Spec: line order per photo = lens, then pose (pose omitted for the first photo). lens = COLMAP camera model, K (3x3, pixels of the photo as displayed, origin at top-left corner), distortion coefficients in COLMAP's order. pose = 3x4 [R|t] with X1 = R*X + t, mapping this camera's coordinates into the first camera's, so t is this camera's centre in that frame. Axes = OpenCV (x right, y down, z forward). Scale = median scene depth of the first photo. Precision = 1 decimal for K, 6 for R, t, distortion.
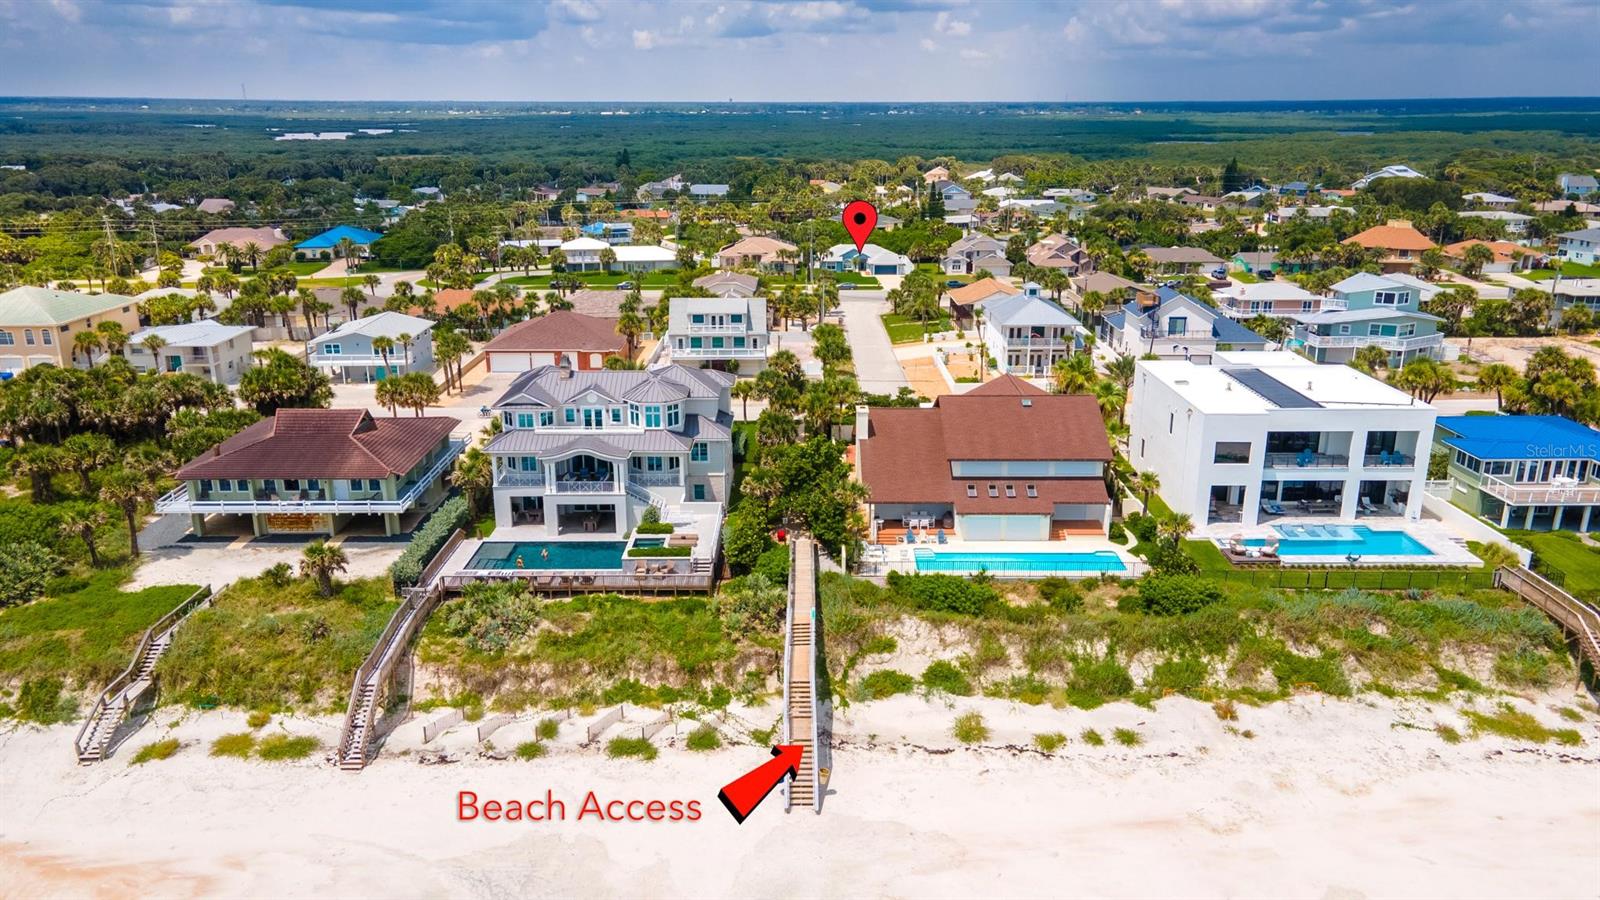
lens RADIAL K [[1168.6, 0, 800.0], [0, 1168.6, 450.0], [0, 0, 1]] dist [0.026508, 0.037368]
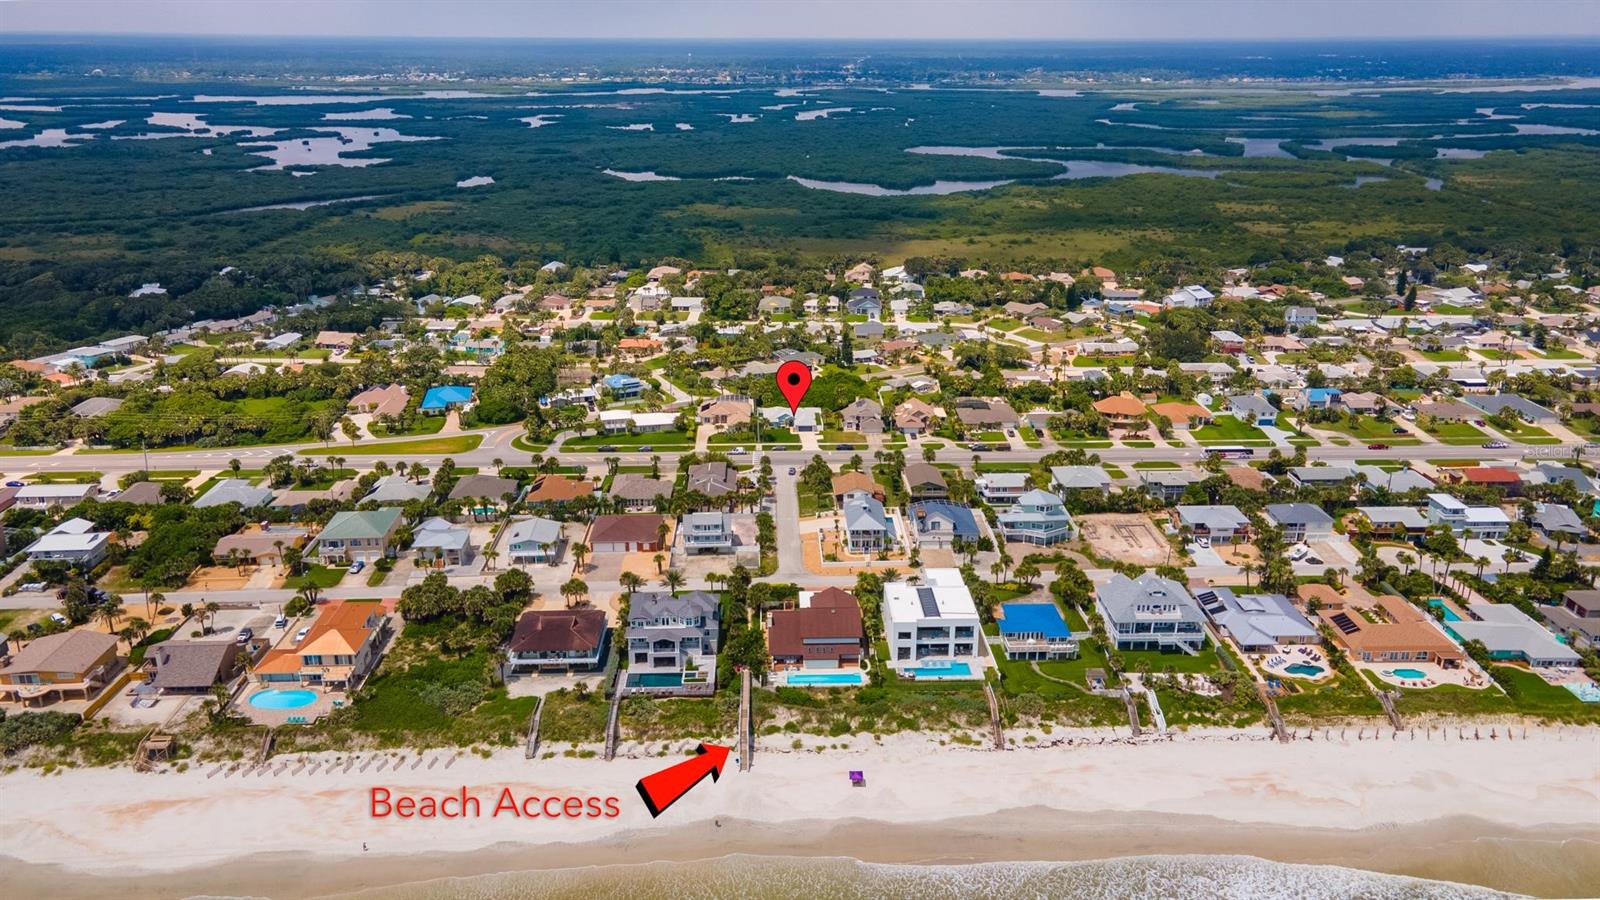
lens RADIAL K [[1196.2, 0, 800.0], [0, 1196.2, 450.0], [0, 0, 1]] dist [0.044164, 0.002165]
pose [[0.999529, -0.009258, 0.029248, 0.055464], [0.007875, 0.998861, 0.047051, -0.621160], [-0.029650, -0.046798, 0.998464, -1.929085]]
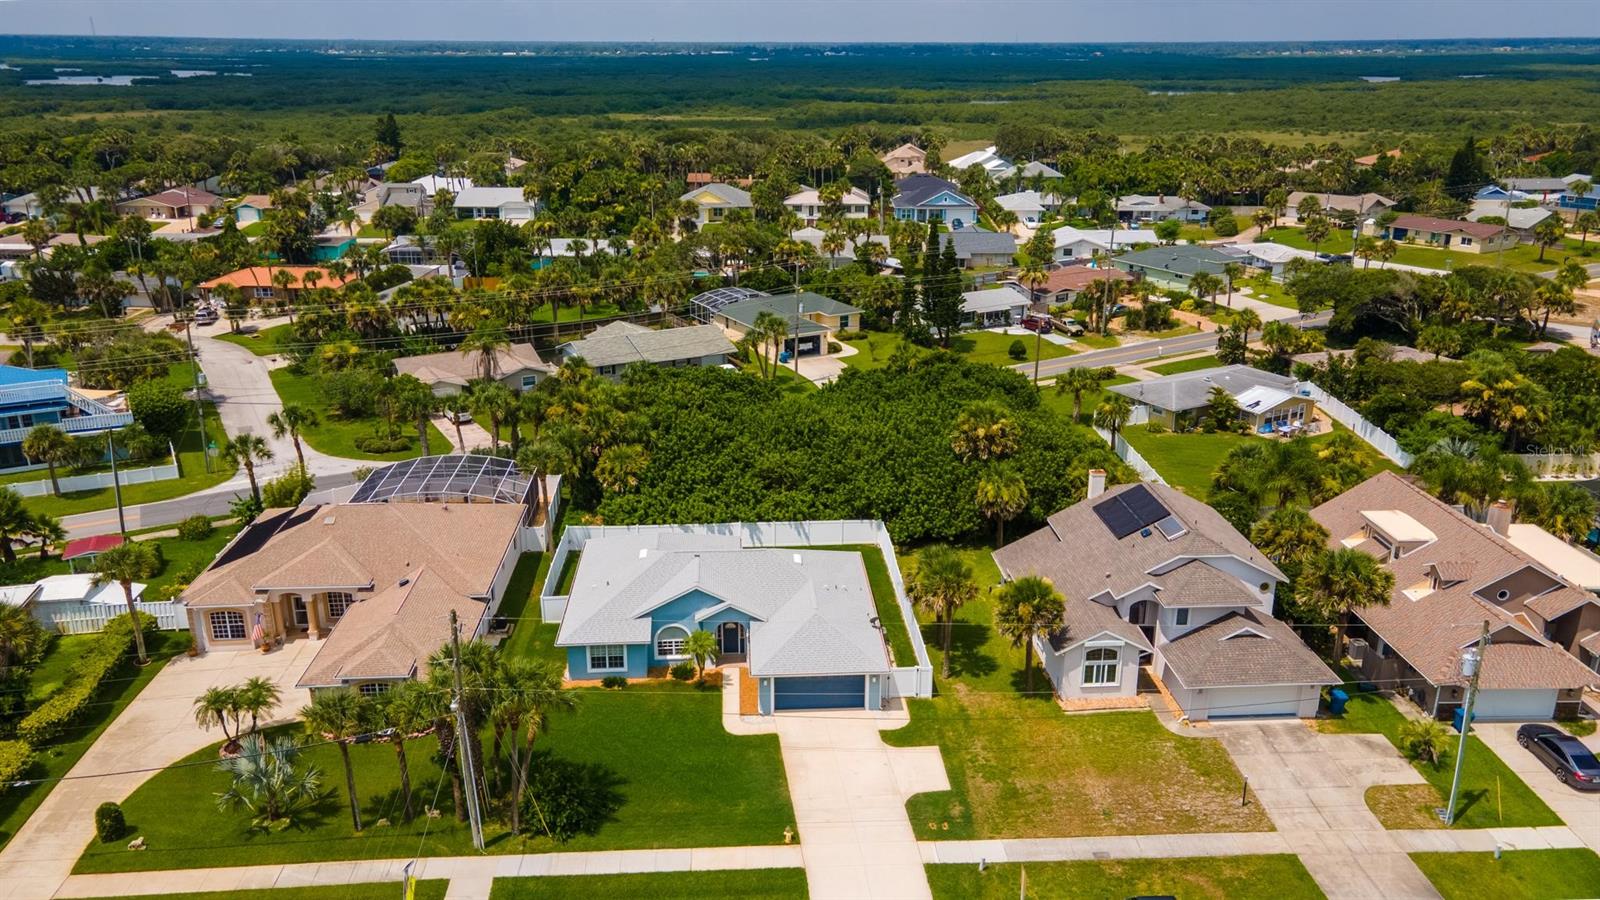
lens RADIAL K [[1196.2, 0, 800.0], [0, 1196.2, 450.0], [0, 0, 1]] dist [0.044164, 0.002165]
pose [[0.998620, -0.015568, 0.050161, 0.175627], [0.013673, 0.999188, 0.037904, -0.662696], [-0.050711, -0.037166, 0.998022, 2.303479]]
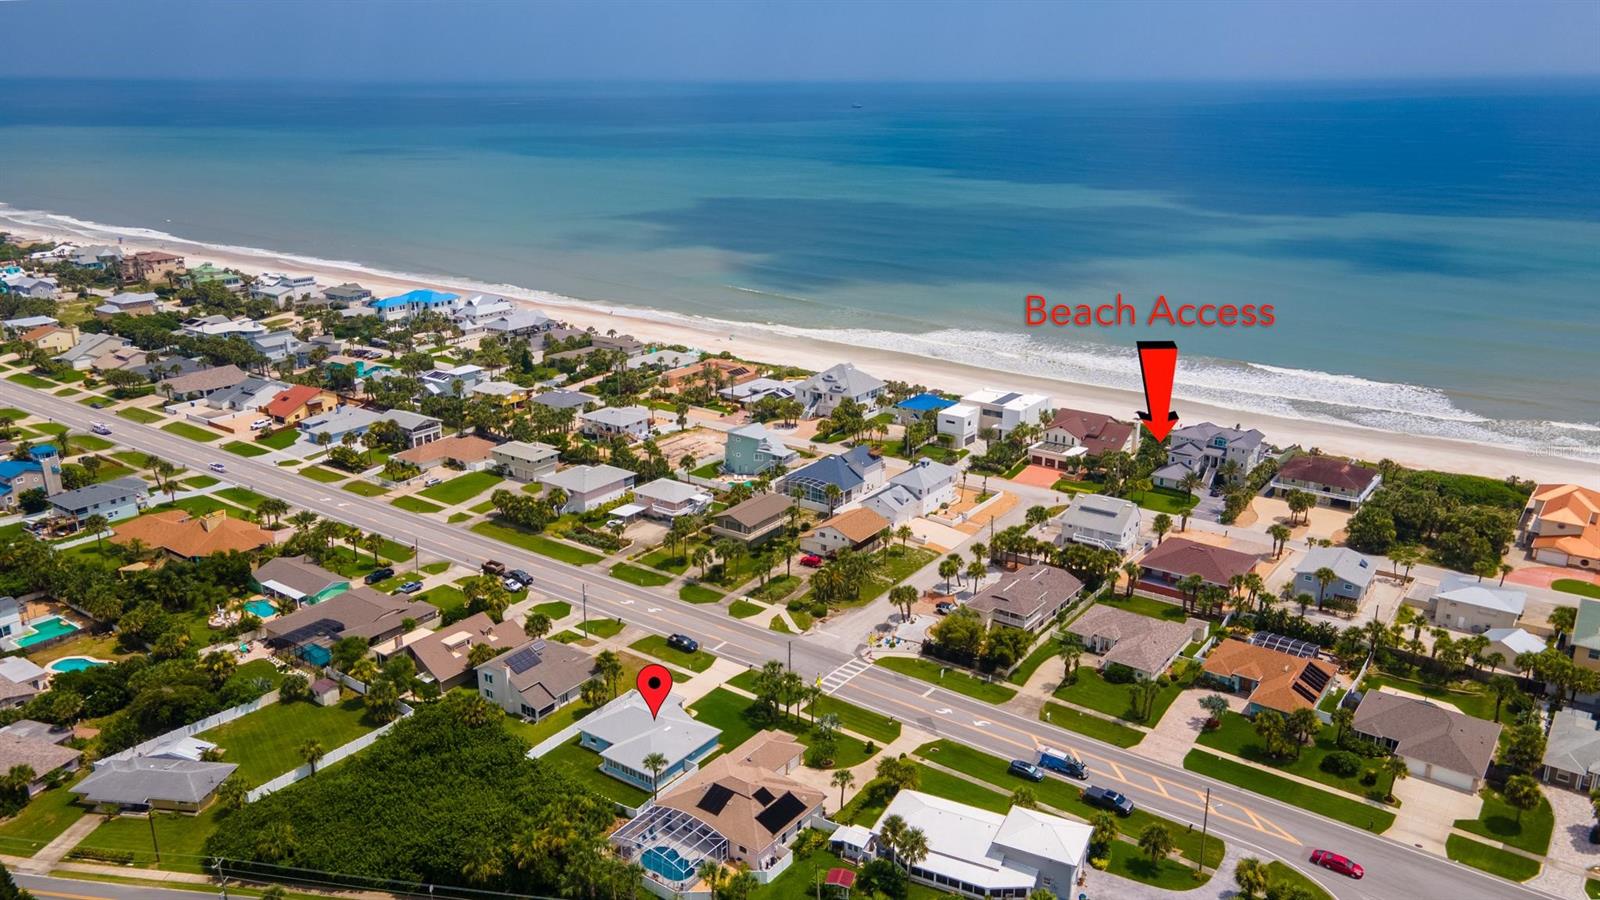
lens RADIAL K [[1196.2, 0, 800.0], [0, 1196.2, 450.0], [0, 0, 1]] dist [0.044164, 0.002165]
pose [[-0.808780, -0.177238, 0.560769, -1.185482], [0.166729, 0.845287, 0.507632, -2.009578], [-0.563983, 0.504059, -0.654101, 4.198547]]
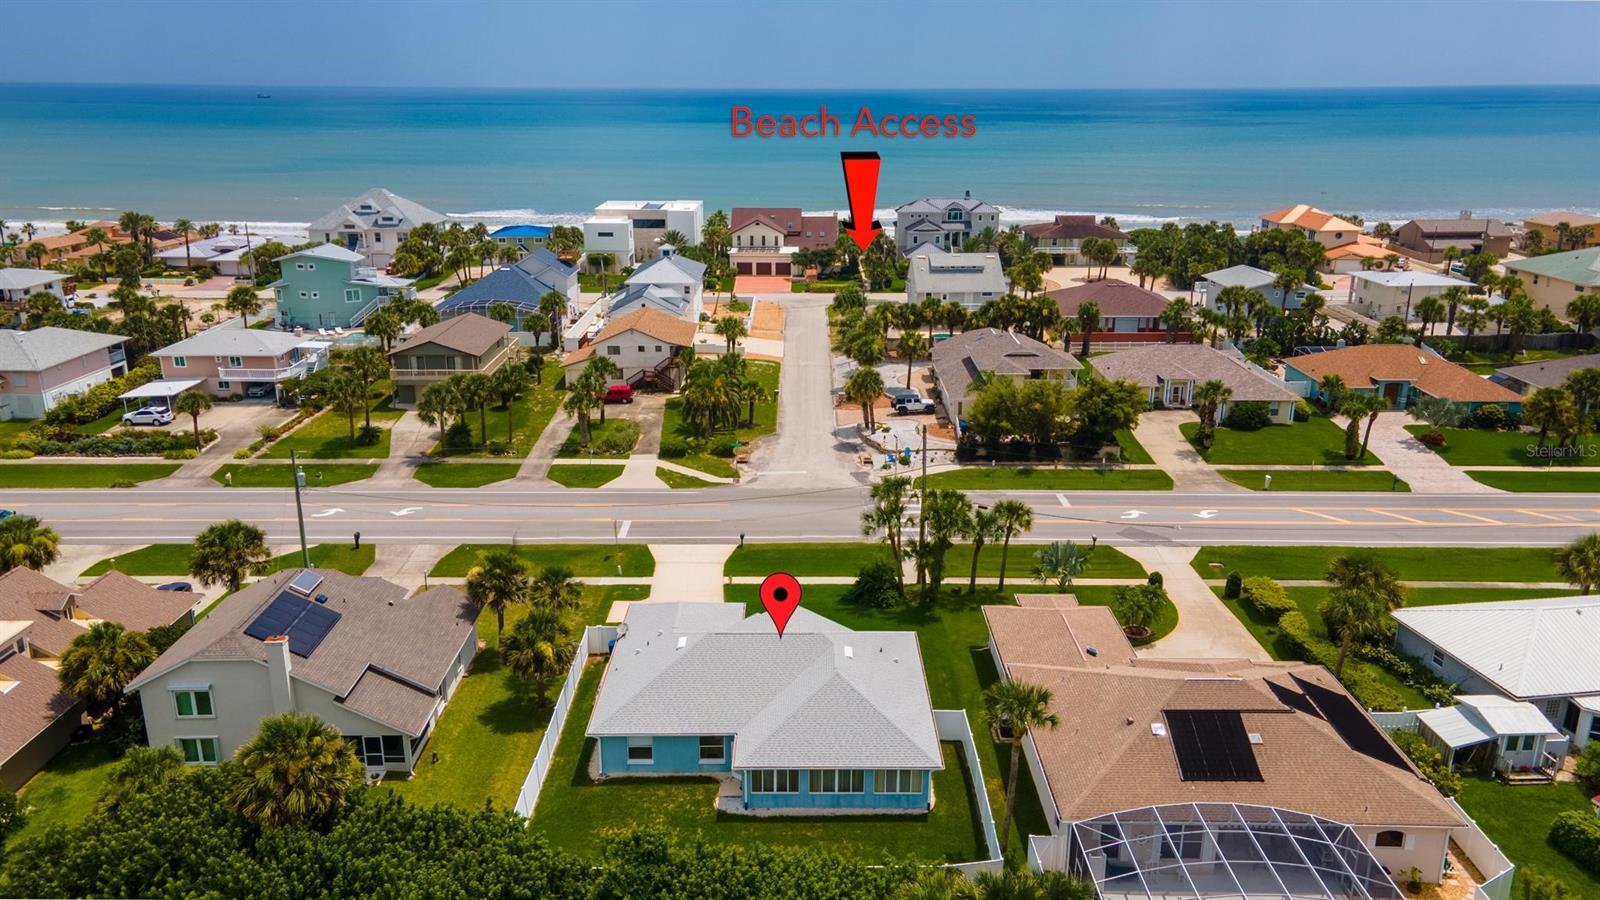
lens RADIAL K [[1168.6, 0, 800.0], [0, 1168.6, 450.0], [0, 0, 1]] dist [0.026508, 0.037368]
pose [[-0.999992, 0.000468, 0.003940, 0.129044], [0.002573, 0.832466, 0.554070, -1.100824], [-0.003020, 0.554076, -0.832461, 3.762003]]
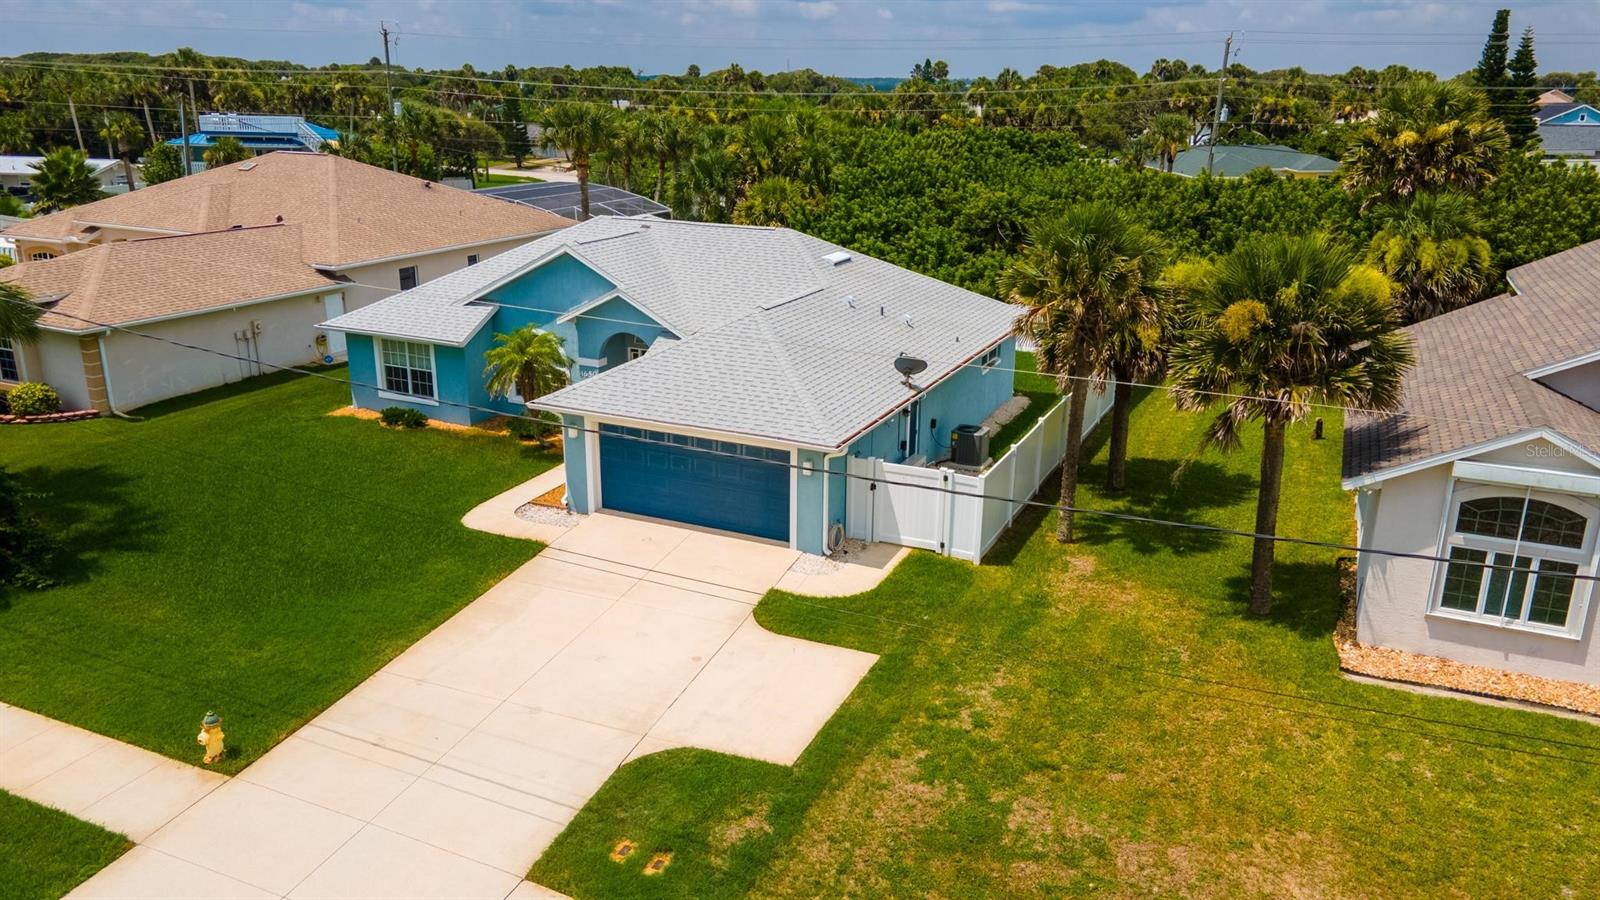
lens RADIAL K [[1168.6, 0, 800.0], [0, 1168.6, 450.0], [0, 0, 1]] dist [0.026508, 0.037368]
pose [[0.904012, 0.138491, -0.404453, 0.376157], [-0.132348, 0.990259, 0.043262, -0.499965], [0.406505, 0.014419, 0.913535, 2.806756]]
